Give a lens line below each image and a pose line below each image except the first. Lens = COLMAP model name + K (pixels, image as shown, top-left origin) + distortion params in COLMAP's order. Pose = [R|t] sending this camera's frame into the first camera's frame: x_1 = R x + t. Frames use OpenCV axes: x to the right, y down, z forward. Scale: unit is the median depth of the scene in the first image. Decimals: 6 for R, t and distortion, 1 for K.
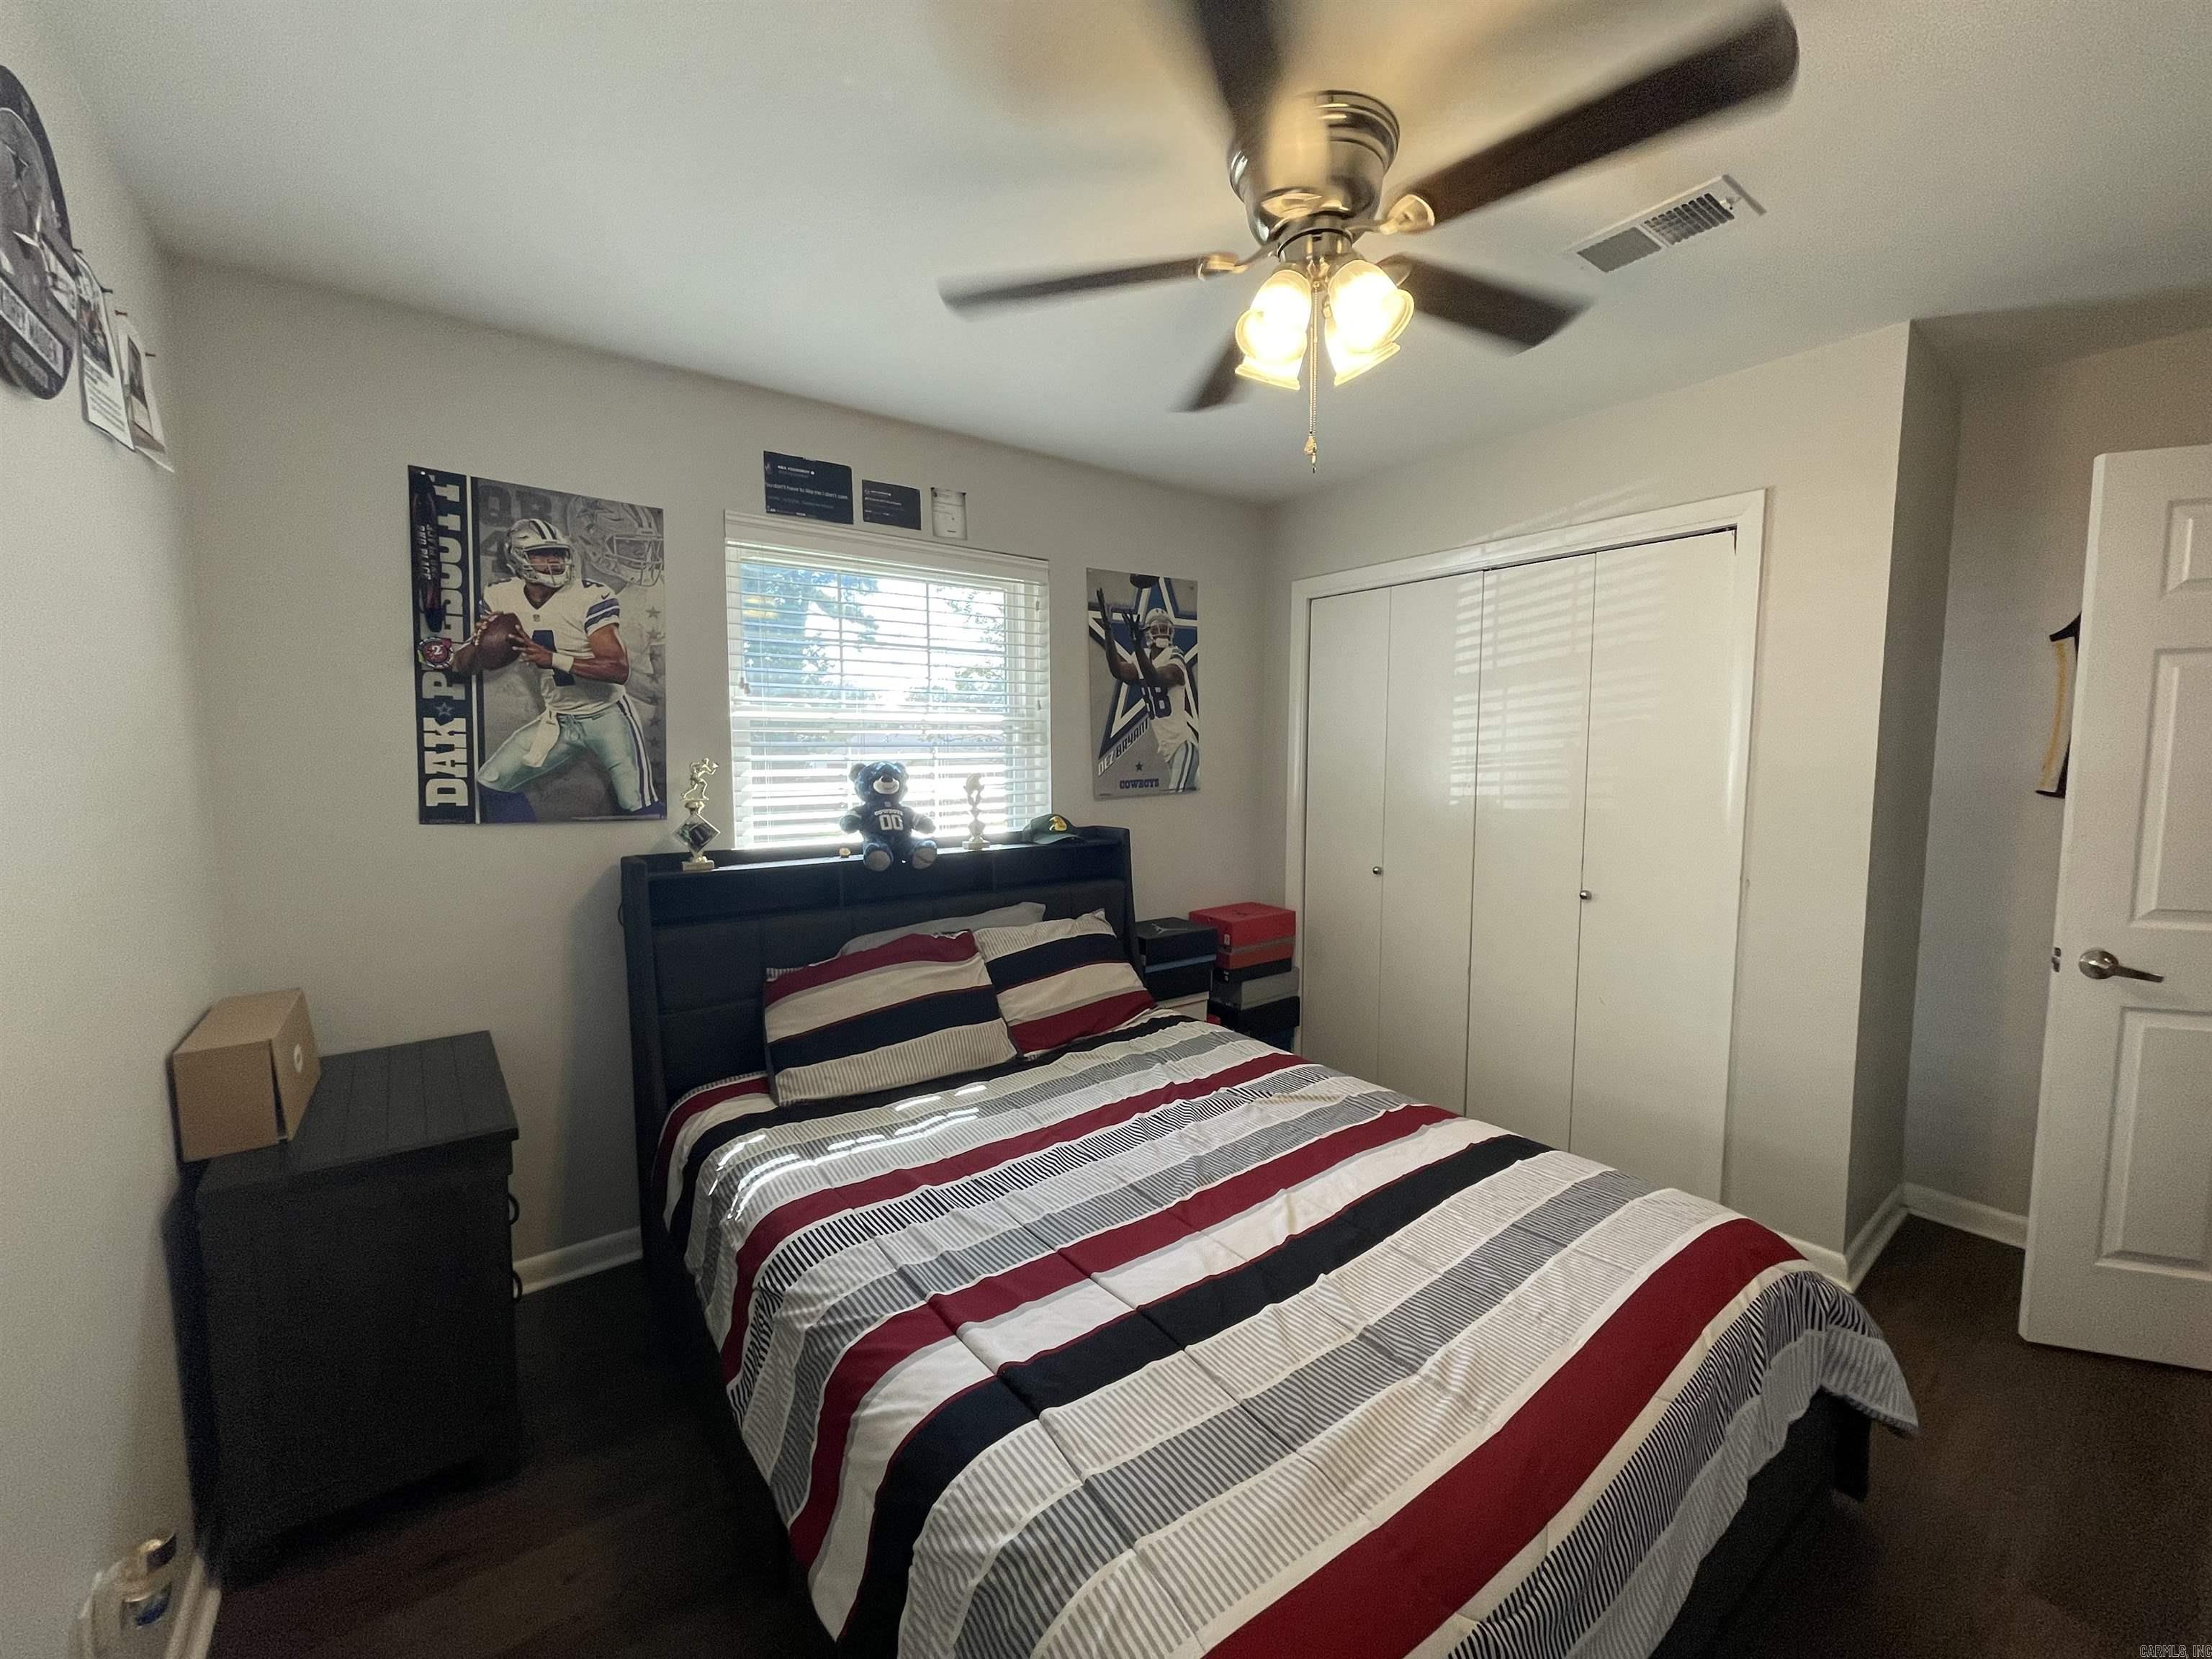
lens RADIAL K [[897.9, 0, 1106.0], [0, 897.9, 829.5], [0, 0, 1]] dist [-0.004091, -0.000319]
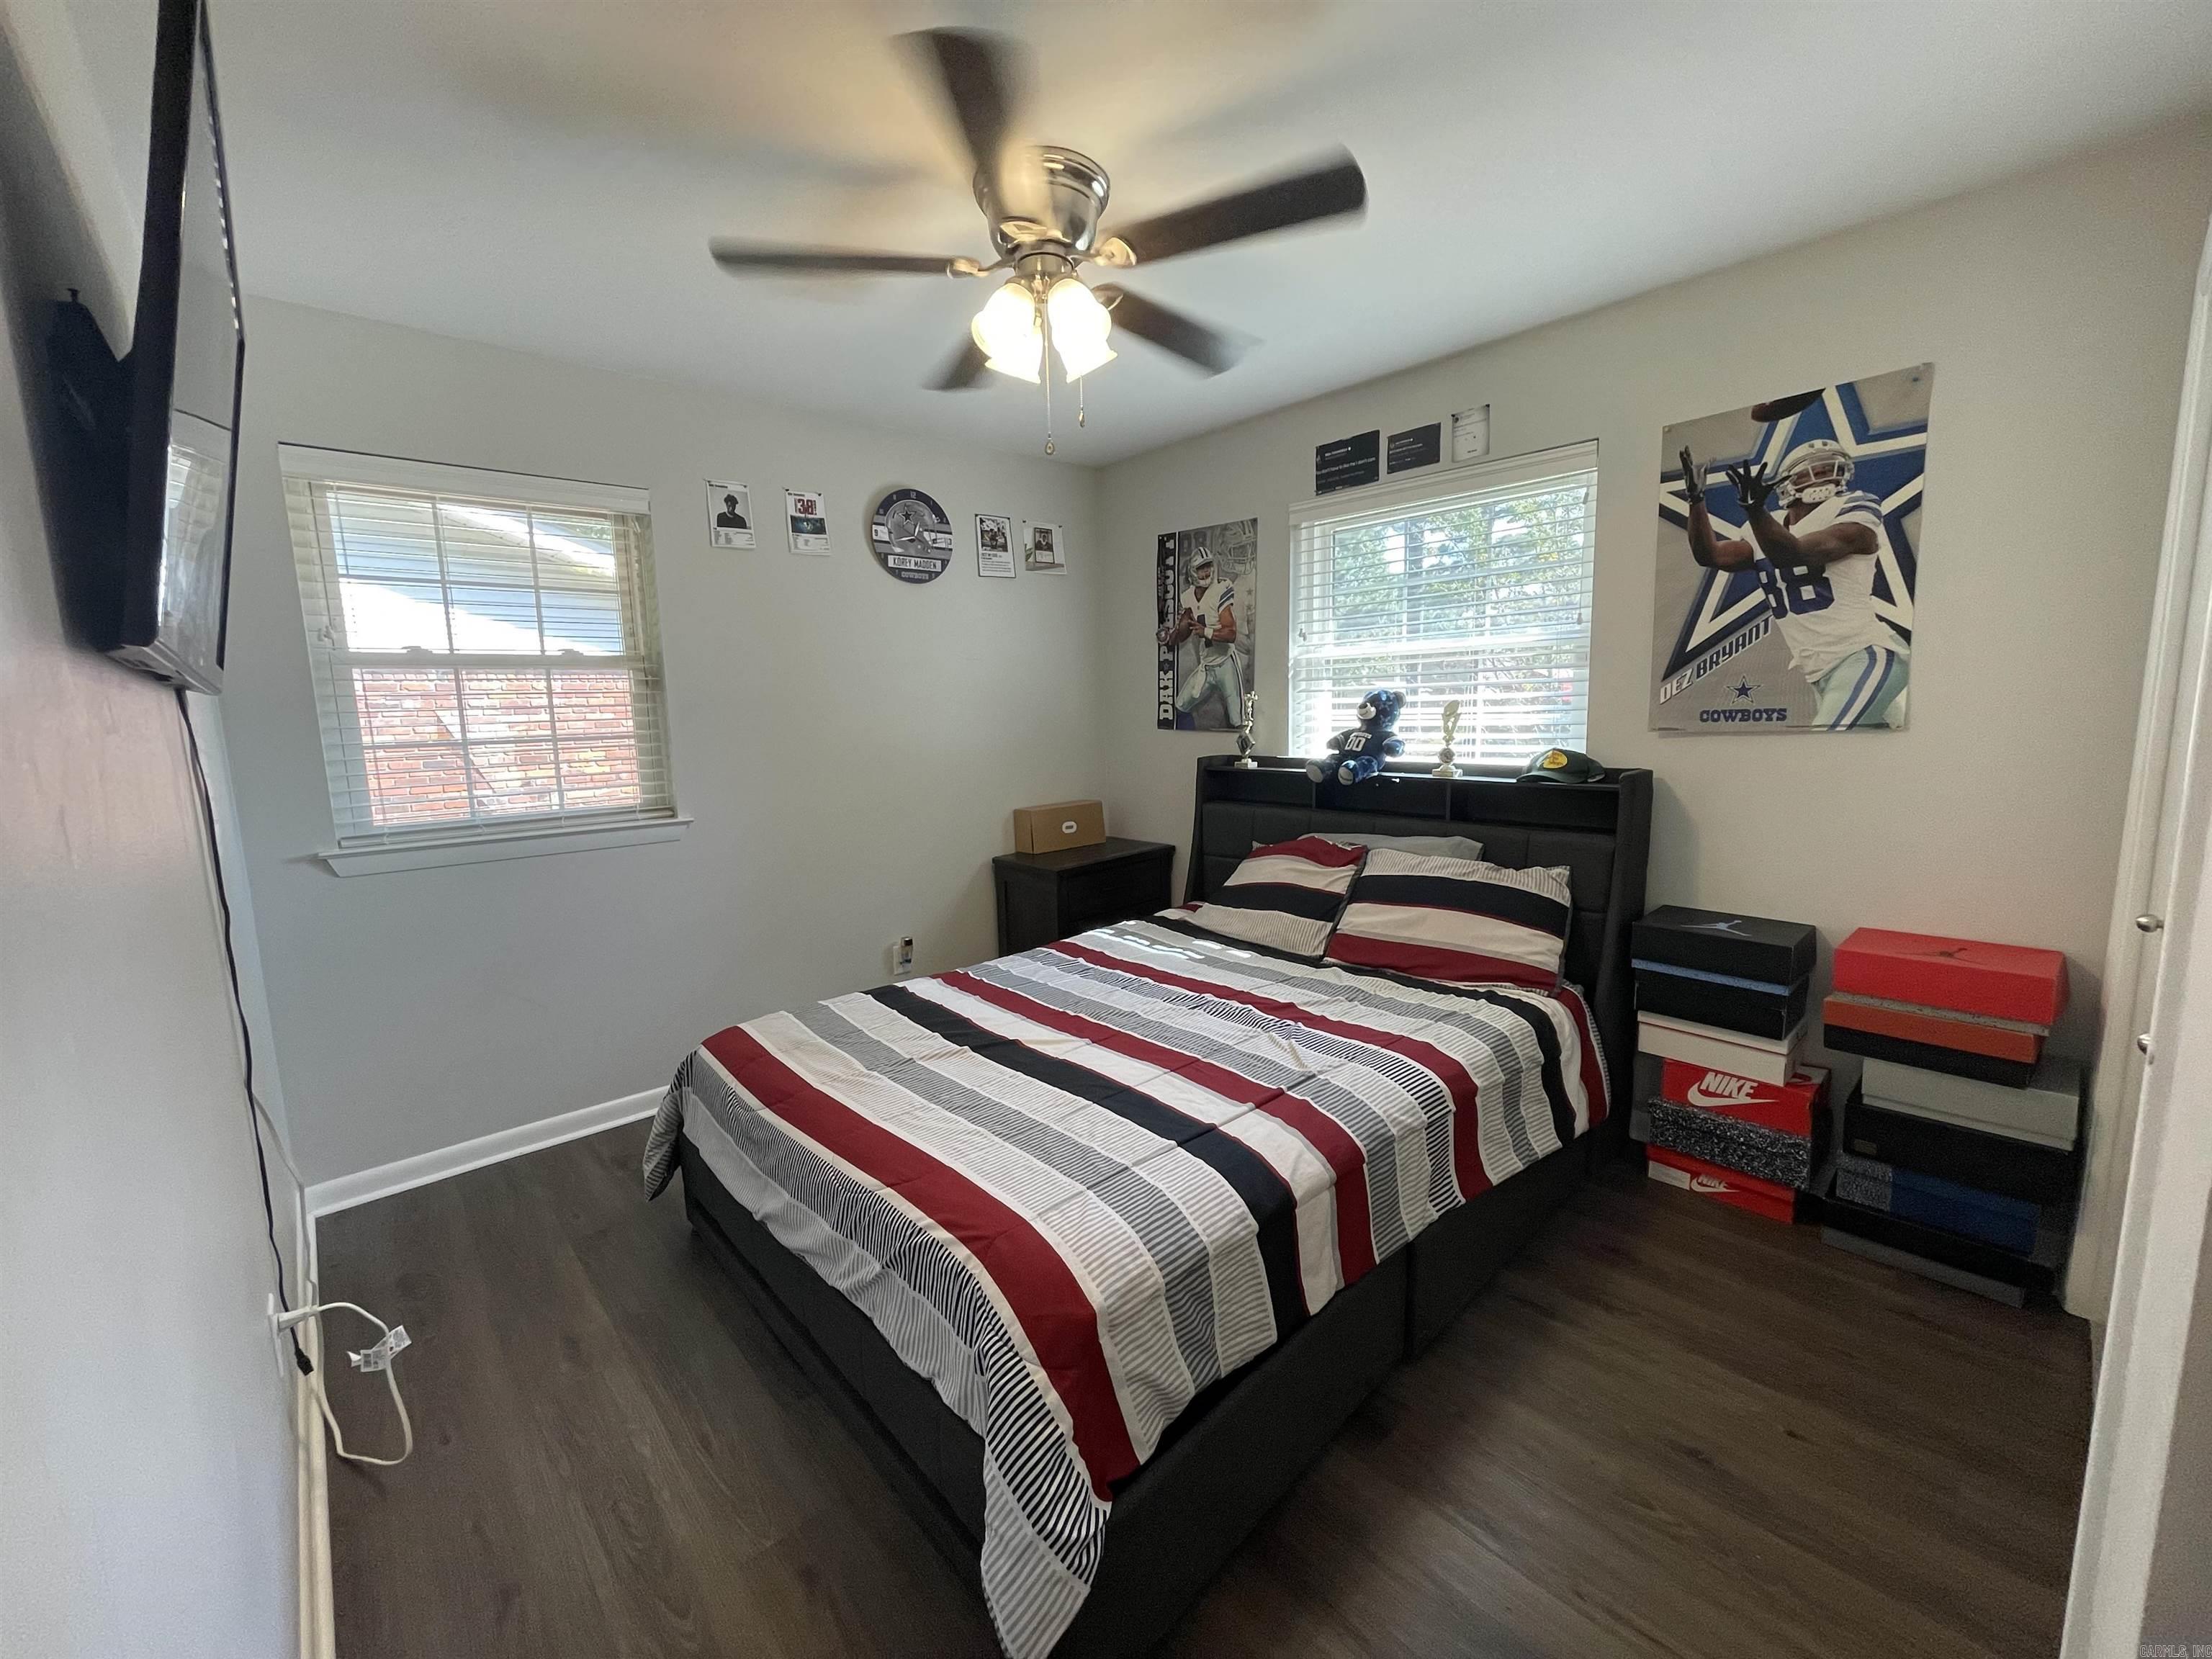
lens RADIAL K [[897.9, 0, 1100.6], [0, 897.9, 831.5], [0, 0, 1]] dist [0.007443, -0.000663]
pose [[0.079194, 0.139389, -0.987066, 0.907029], [-0.065020, 0.988790, 0.134415, -0.031085], [0.994736, 0.053534, 0.087369, 0.590683]]
